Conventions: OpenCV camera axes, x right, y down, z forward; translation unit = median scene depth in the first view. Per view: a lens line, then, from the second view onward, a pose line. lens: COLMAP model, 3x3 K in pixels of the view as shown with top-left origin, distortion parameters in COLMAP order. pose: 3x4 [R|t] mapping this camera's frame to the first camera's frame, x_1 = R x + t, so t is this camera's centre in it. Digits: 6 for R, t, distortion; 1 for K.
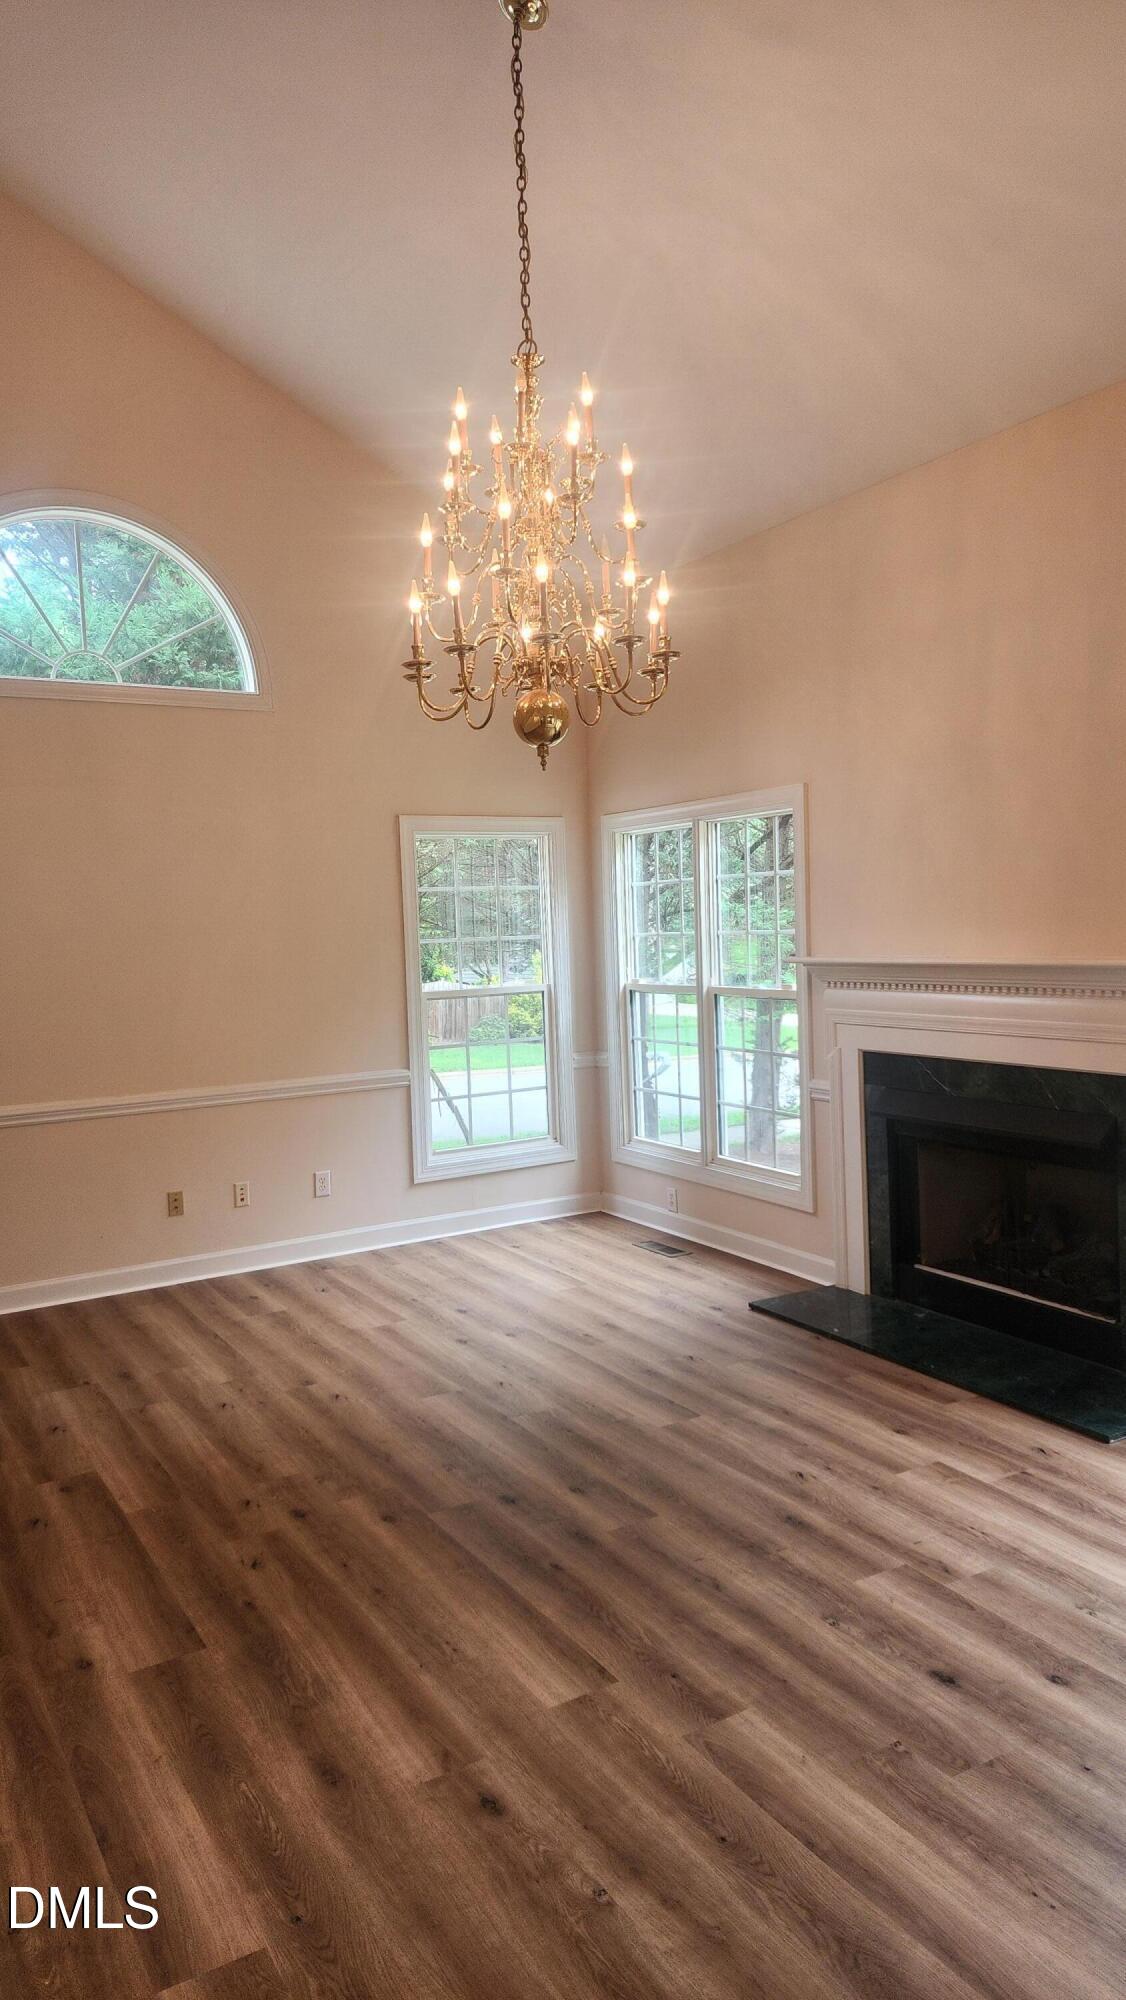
lens RADIAL K [[1333.7, 0, 548.7], [0, 1333.7, 995.2], [0, 0, 1]] dist [0.049635, -0.001991]
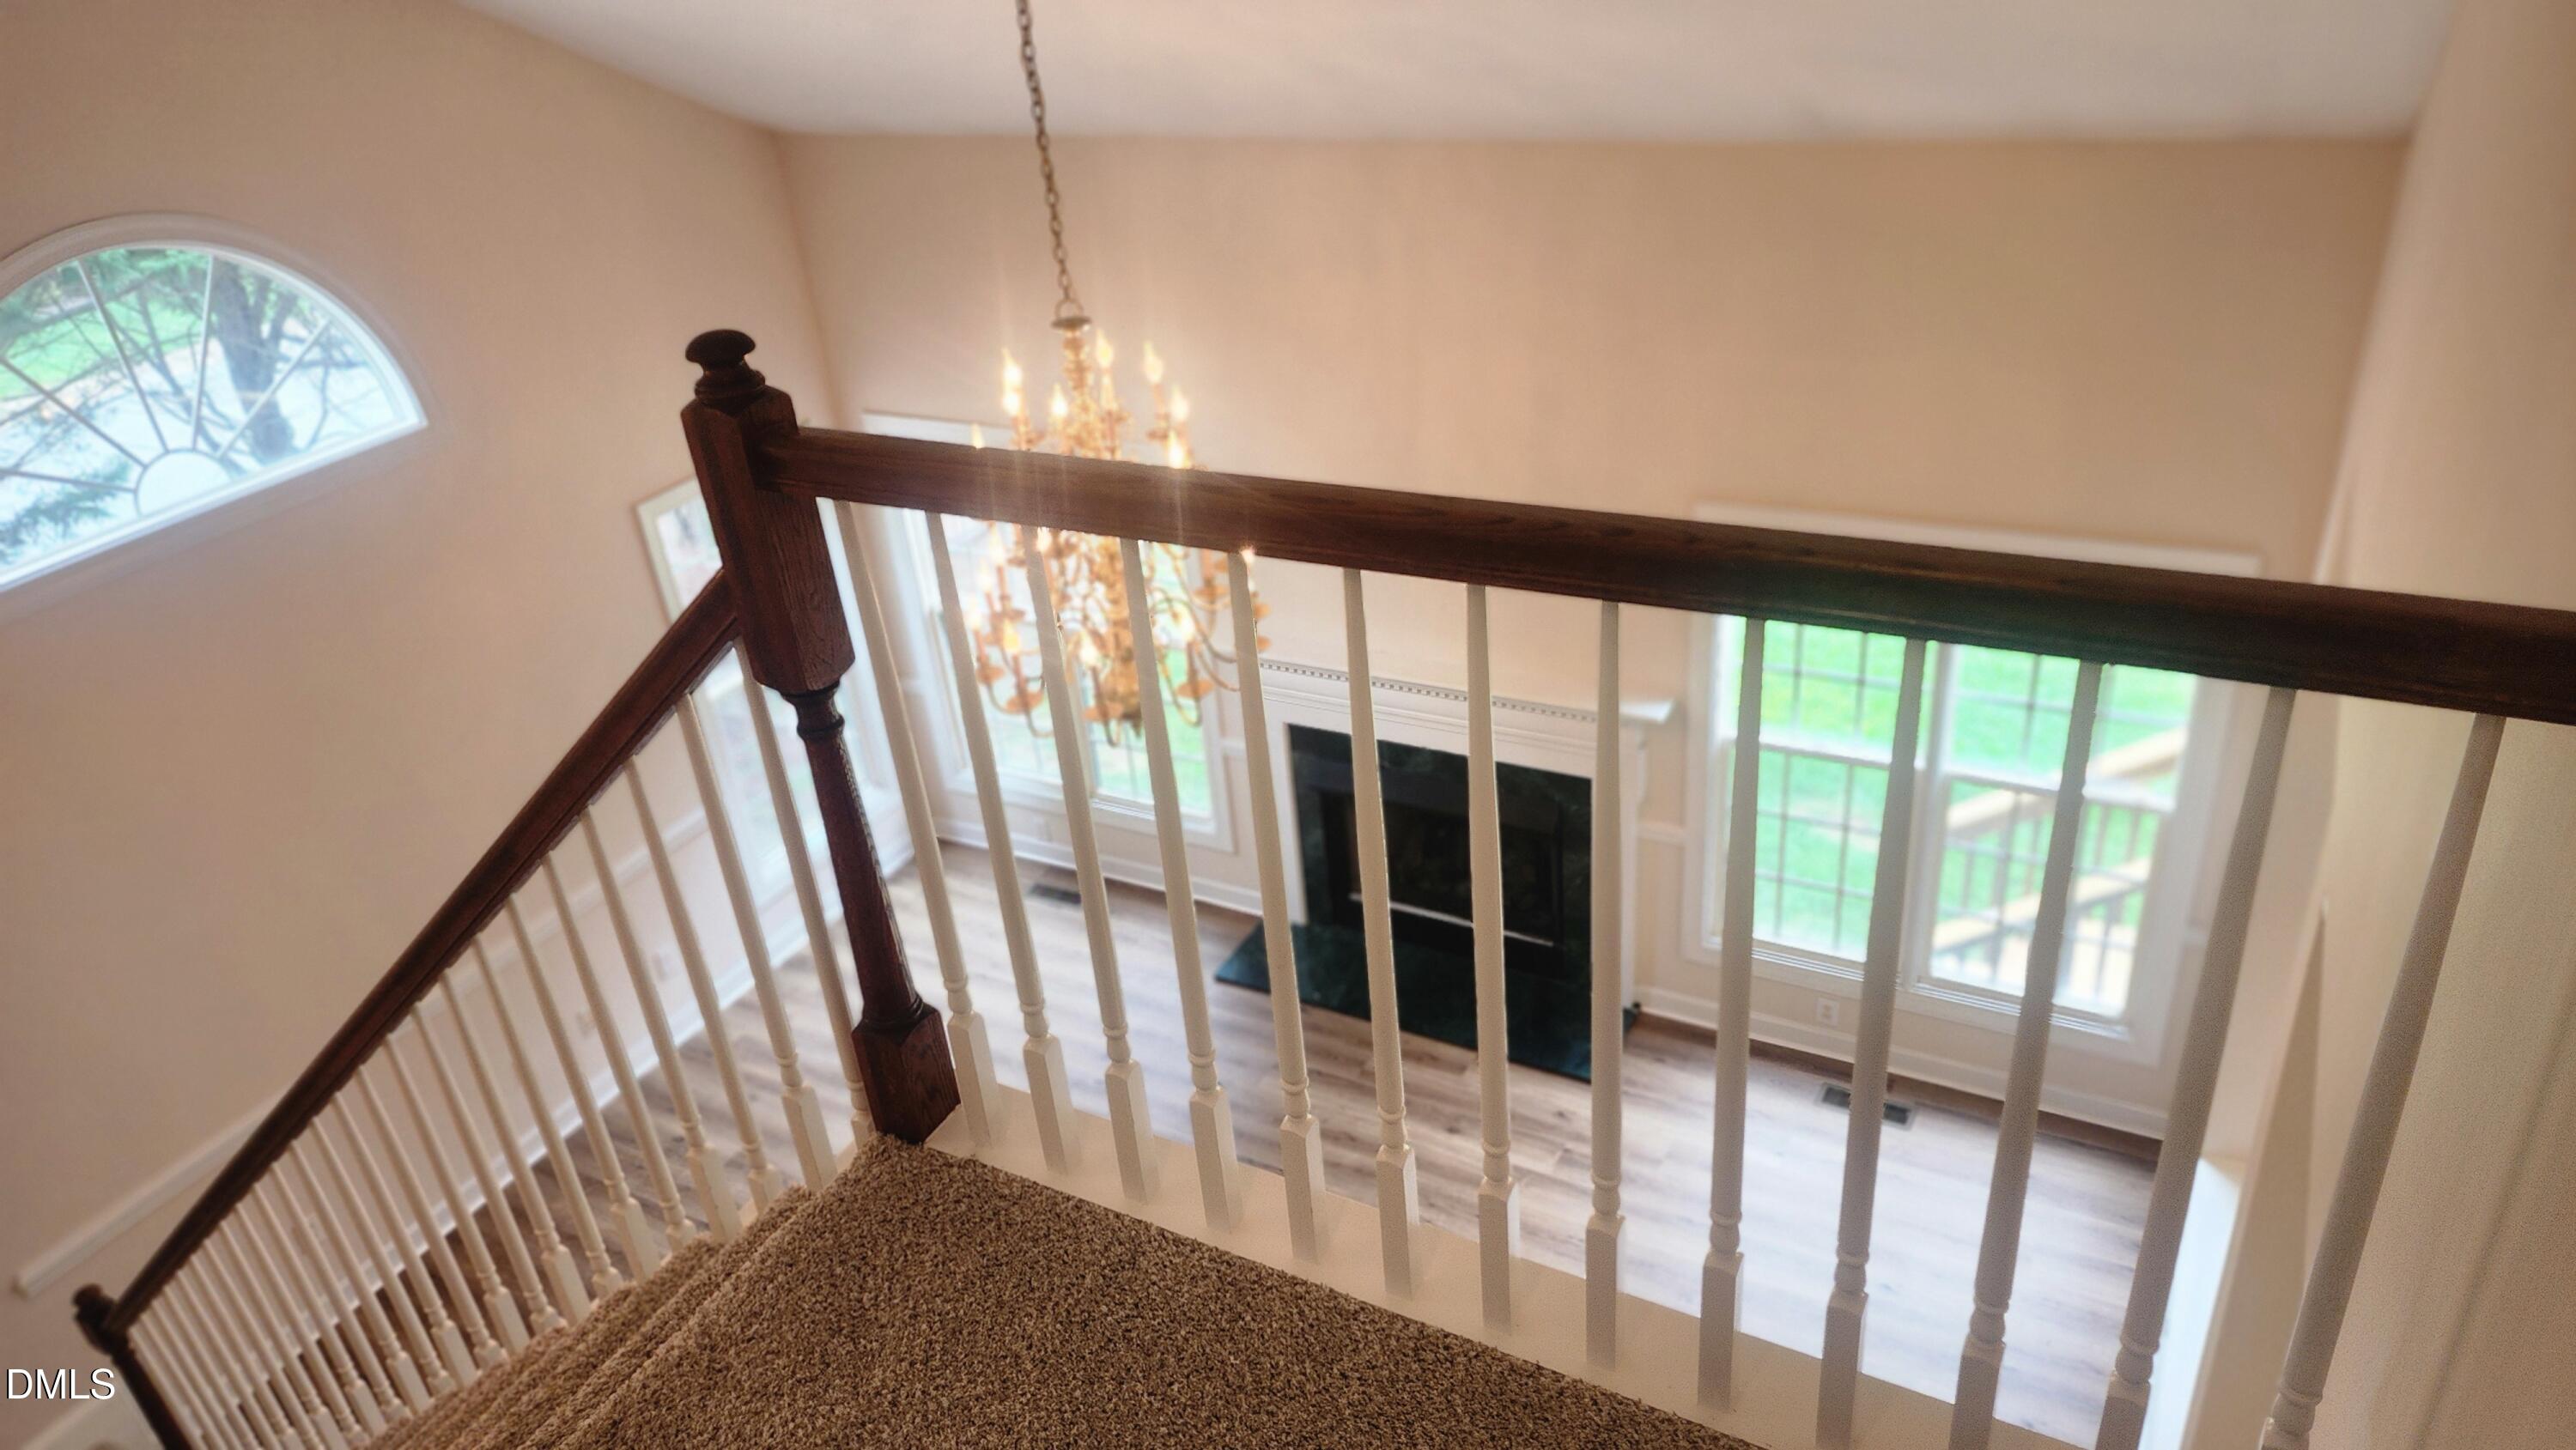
lens RADIAL K [[1705.7, 0, 1288.0], [0, 1705.7, 725.0], [0, 0, 1]] dist [0.045934, -0.002501]
pose [[0.852080, -0.286939, 0.437751, -0.350111], [0.087559, 0.902698, 0.421272, -0.539866], [-0.516036, -0.320628, 0.794295, -0.005066]]
